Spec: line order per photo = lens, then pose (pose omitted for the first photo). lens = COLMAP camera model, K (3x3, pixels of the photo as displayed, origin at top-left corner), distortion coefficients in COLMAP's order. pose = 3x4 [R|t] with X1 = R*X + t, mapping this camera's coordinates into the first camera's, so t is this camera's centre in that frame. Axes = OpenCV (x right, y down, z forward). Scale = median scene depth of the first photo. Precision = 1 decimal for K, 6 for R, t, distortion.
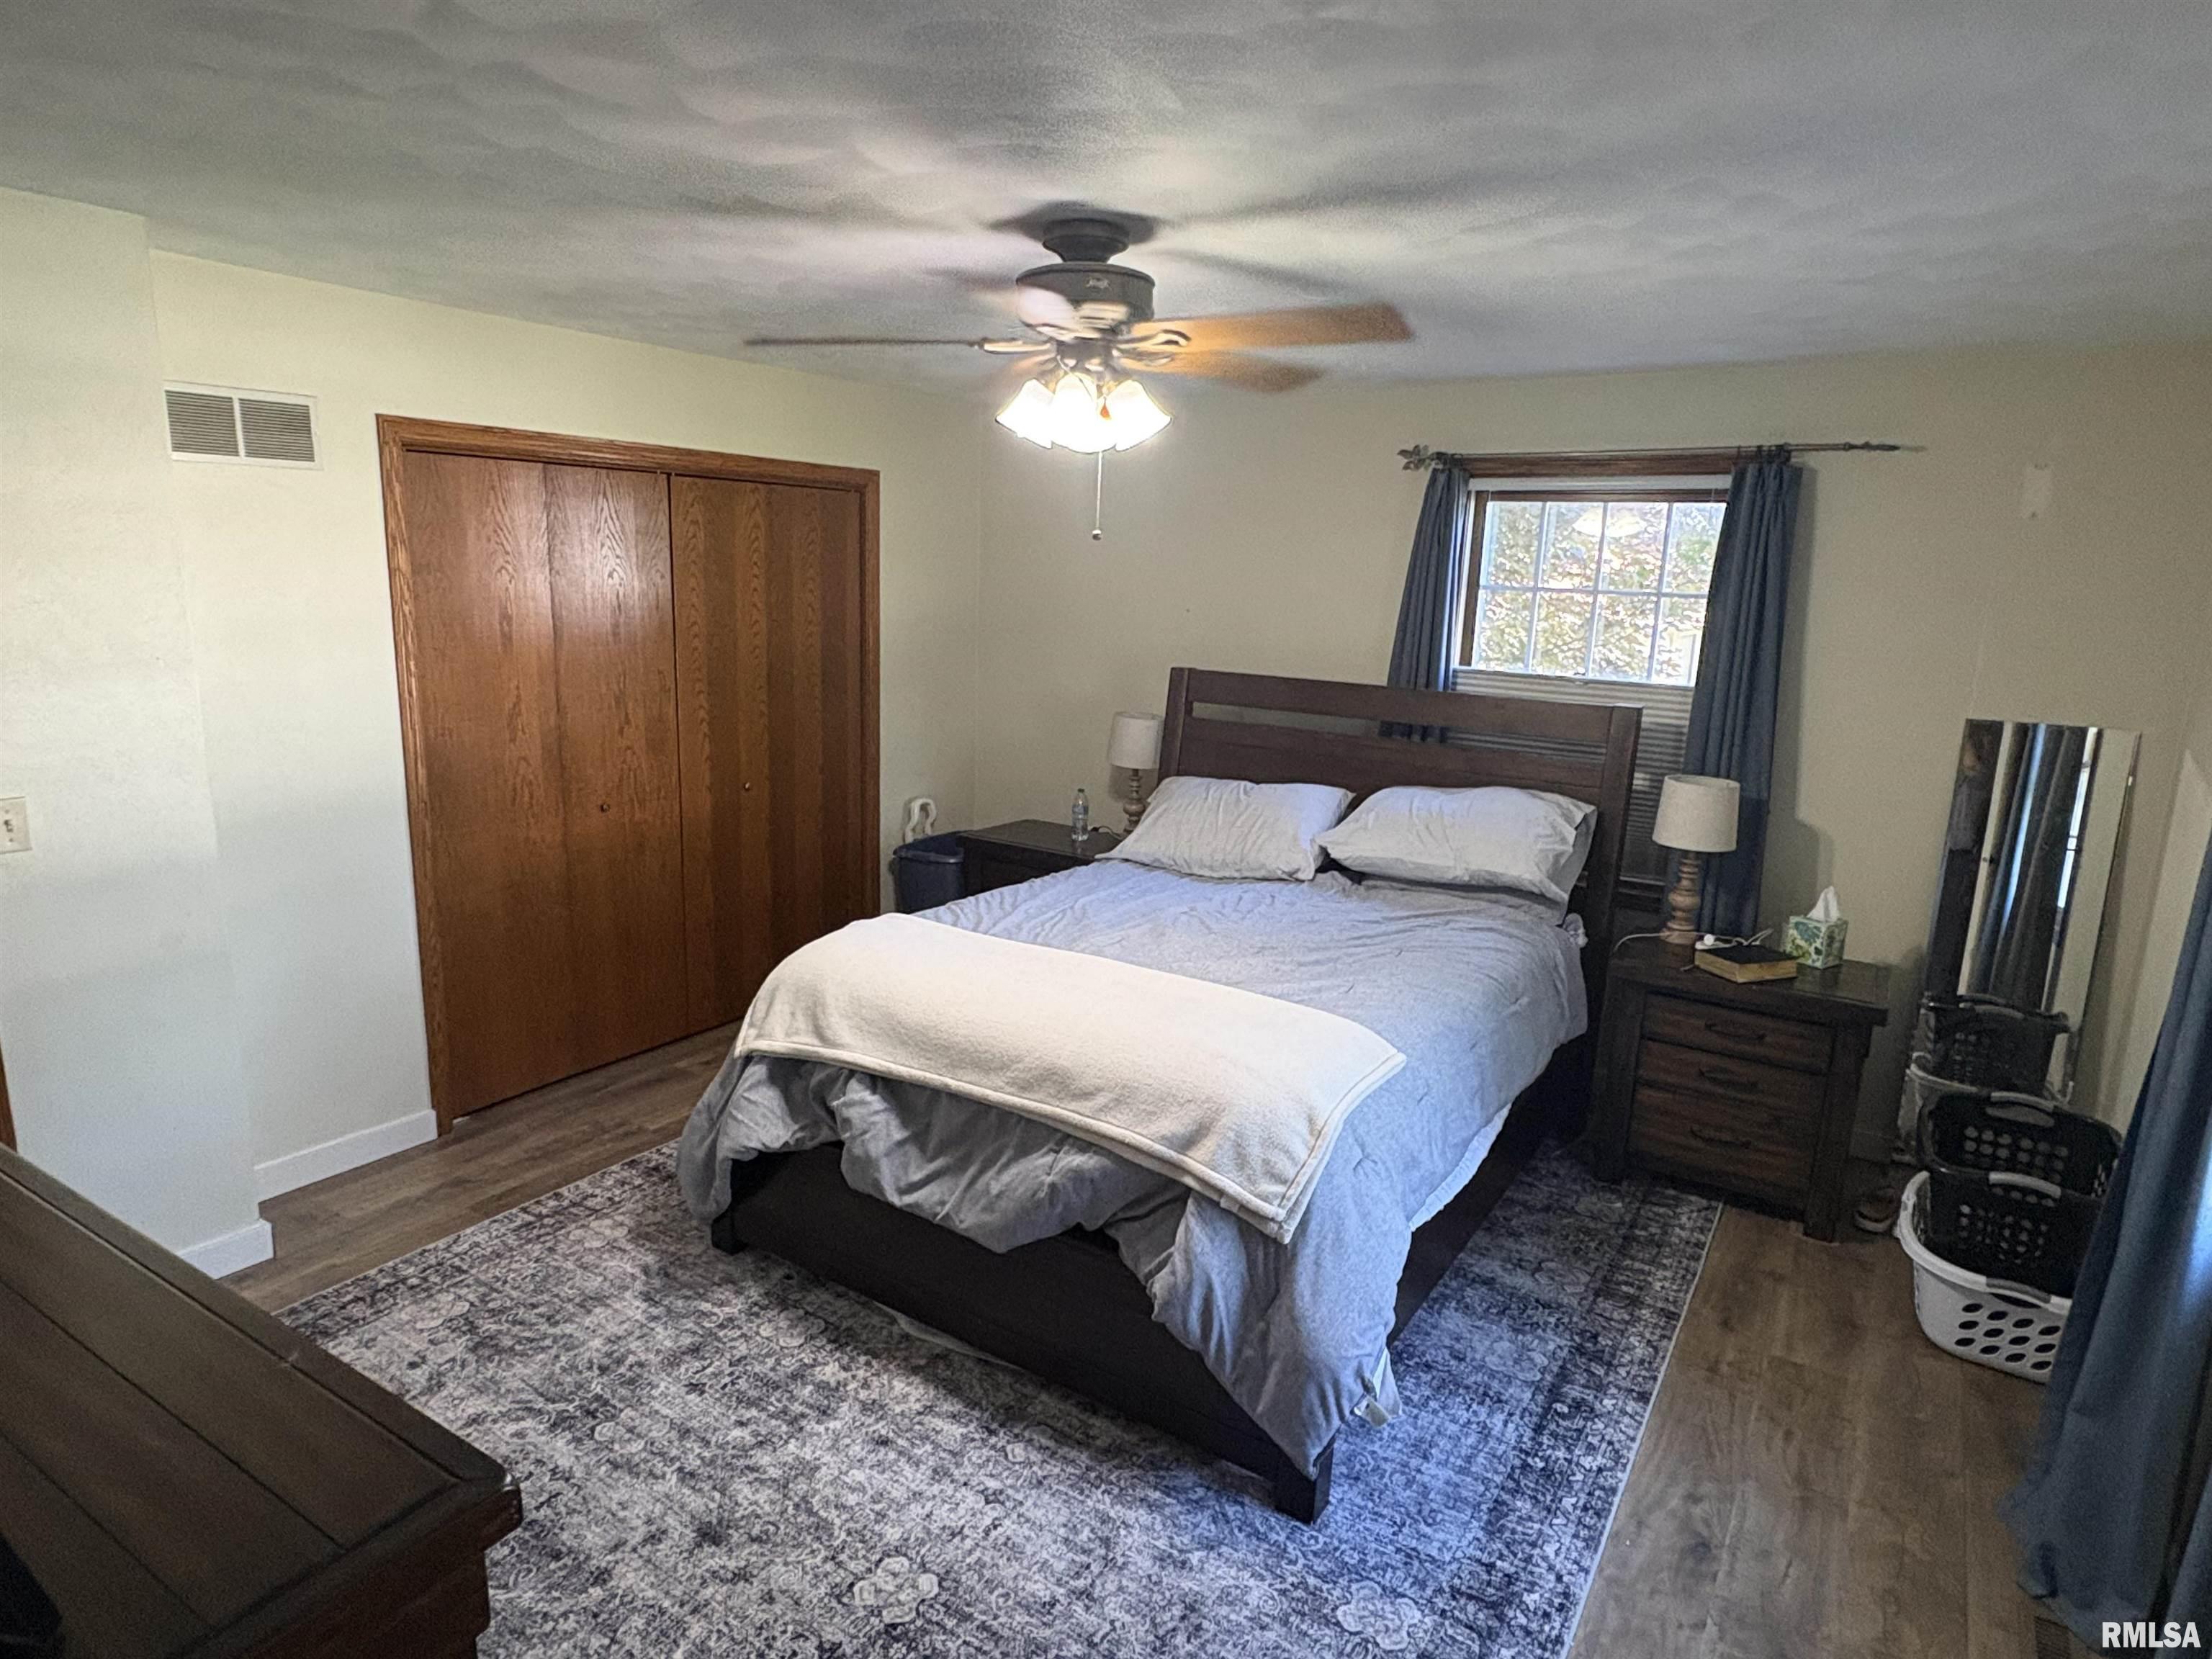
lens RADIAL K [[1291.8, 0, 1116.0], [0, 1291.8, 832.5], [0, 0, 1]] dist [0.001383, 0.000208]
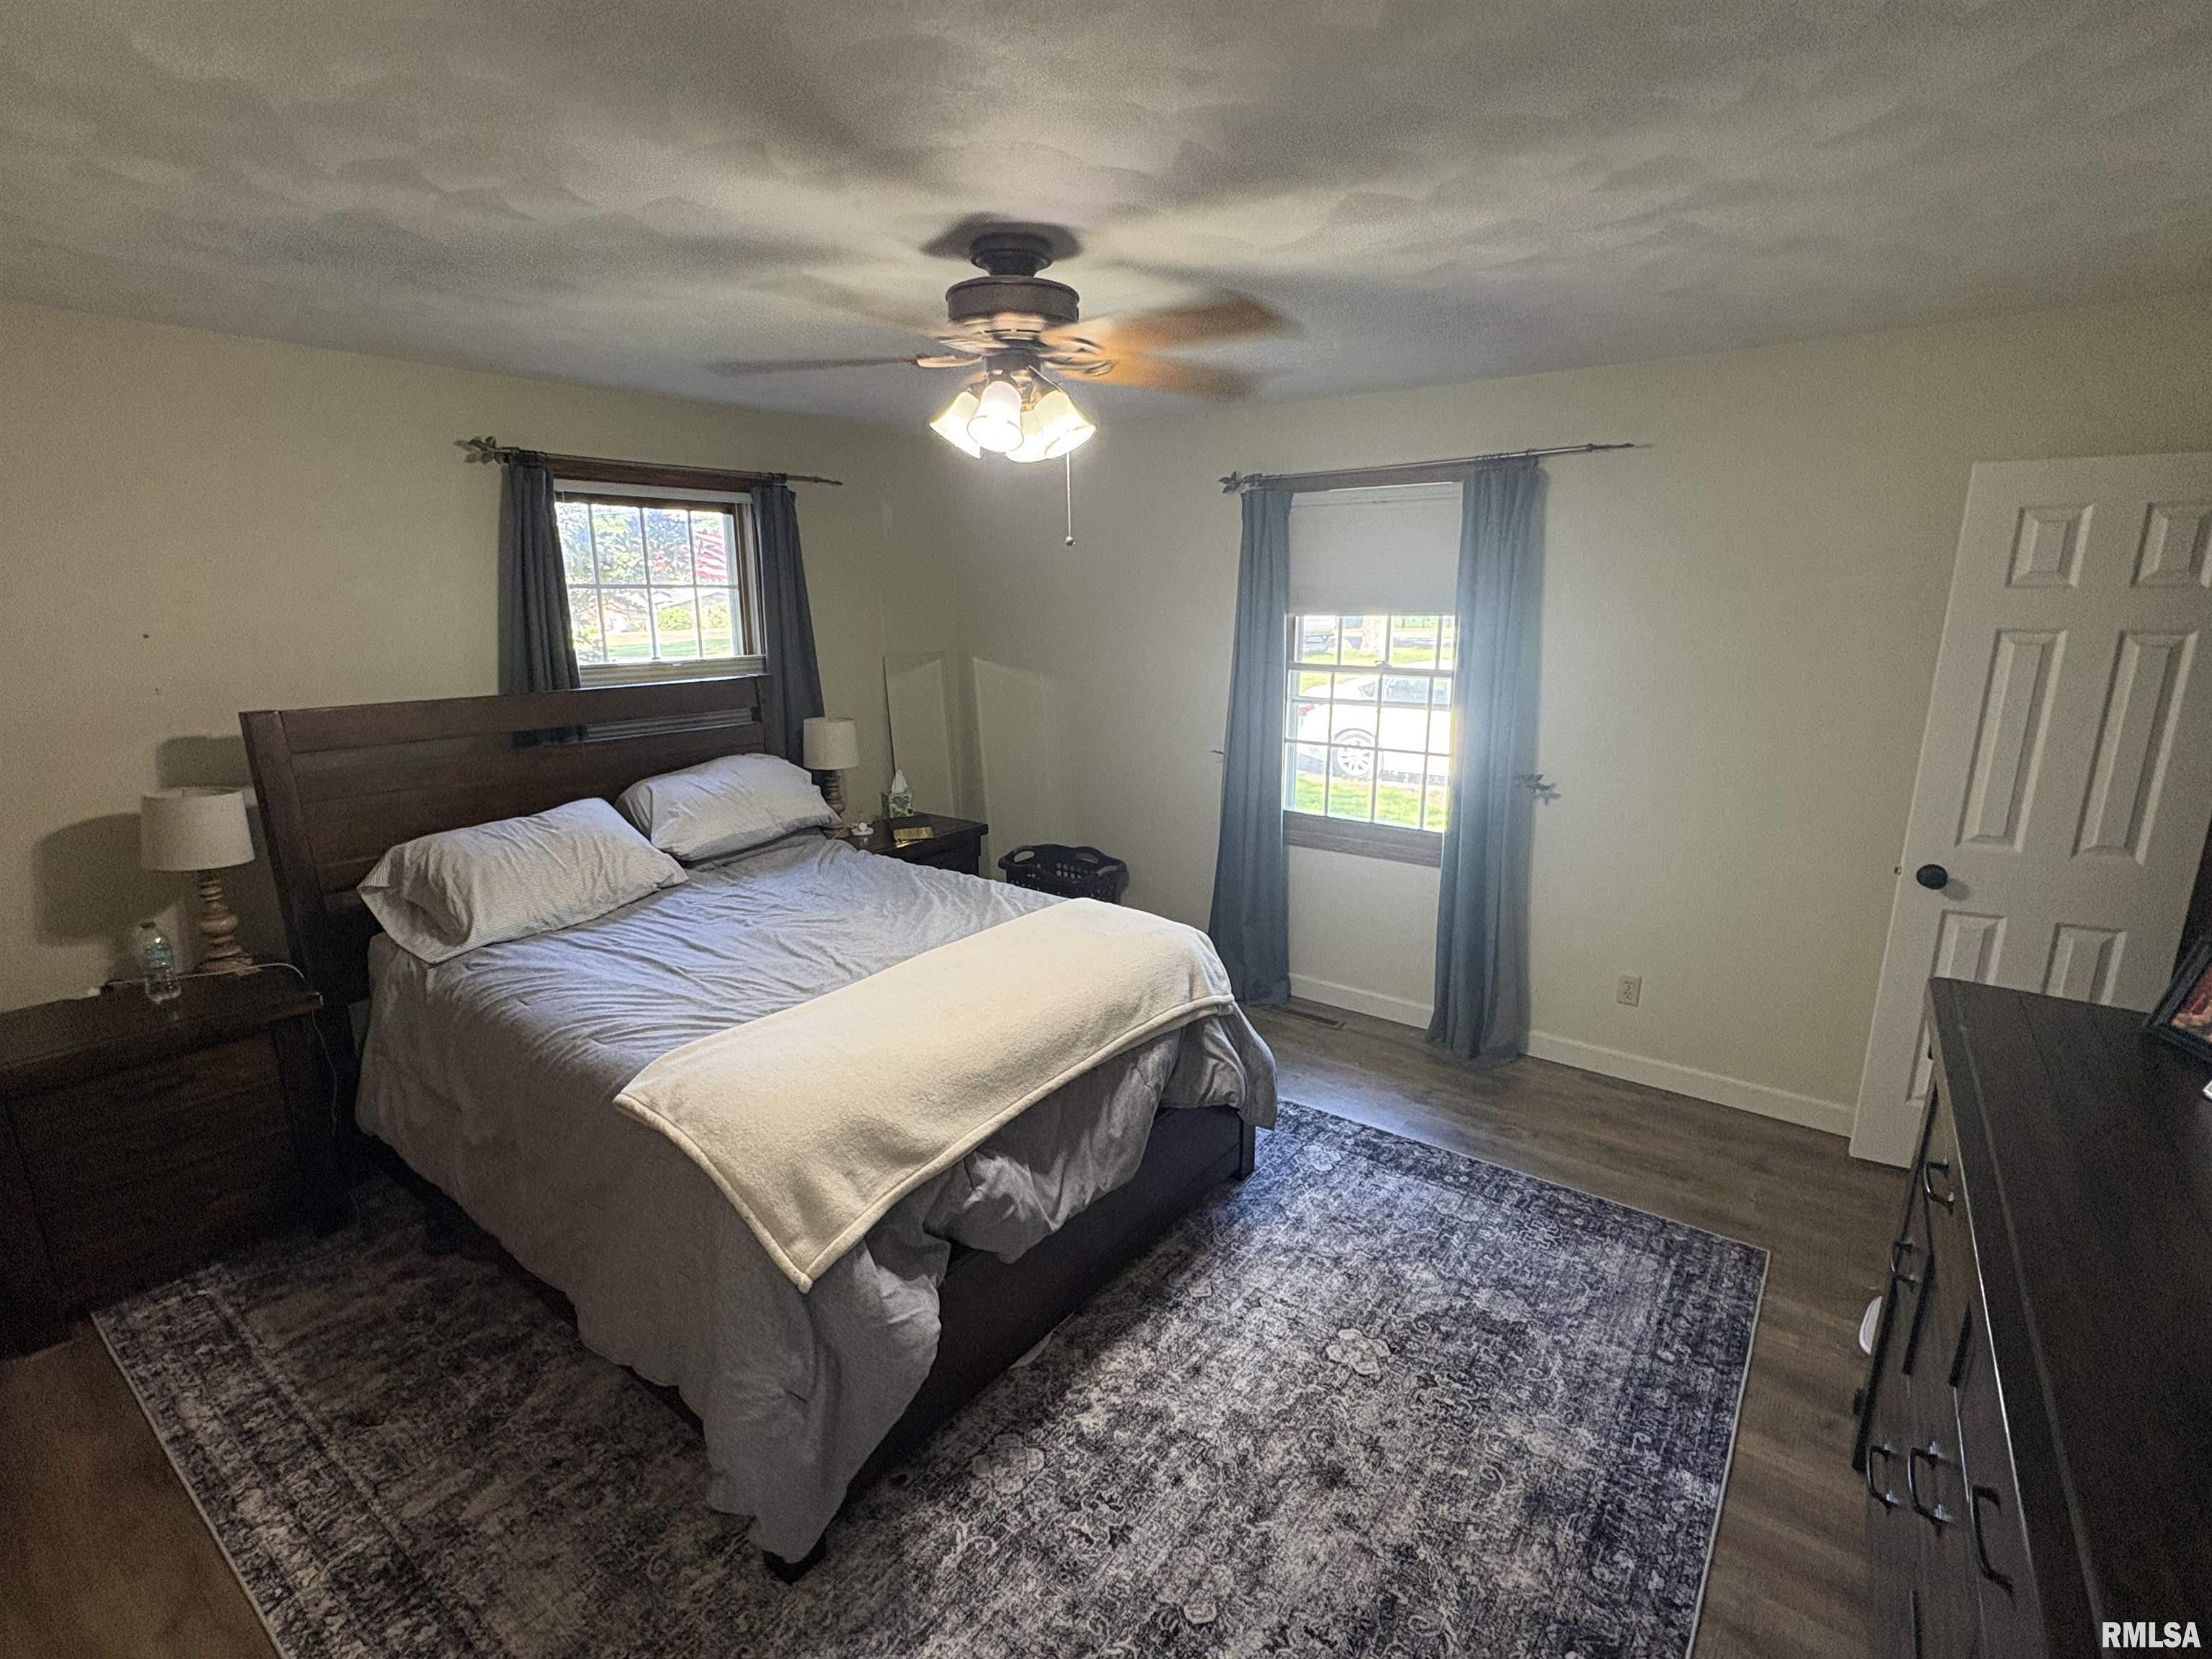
lens RADIAL K [[1018.7, 0, 1122.5], [0, 1018.7, 828.4], [0, 0, 1]] dist [-0.001060, 0.000440]
pose [[0.061824, -0.262100, 0.963058, -0.919615], [0.208830, 0.946944, 0.244308, -0.197723], [-0.975996, 0.186011, 0.113278, 0.893317]]
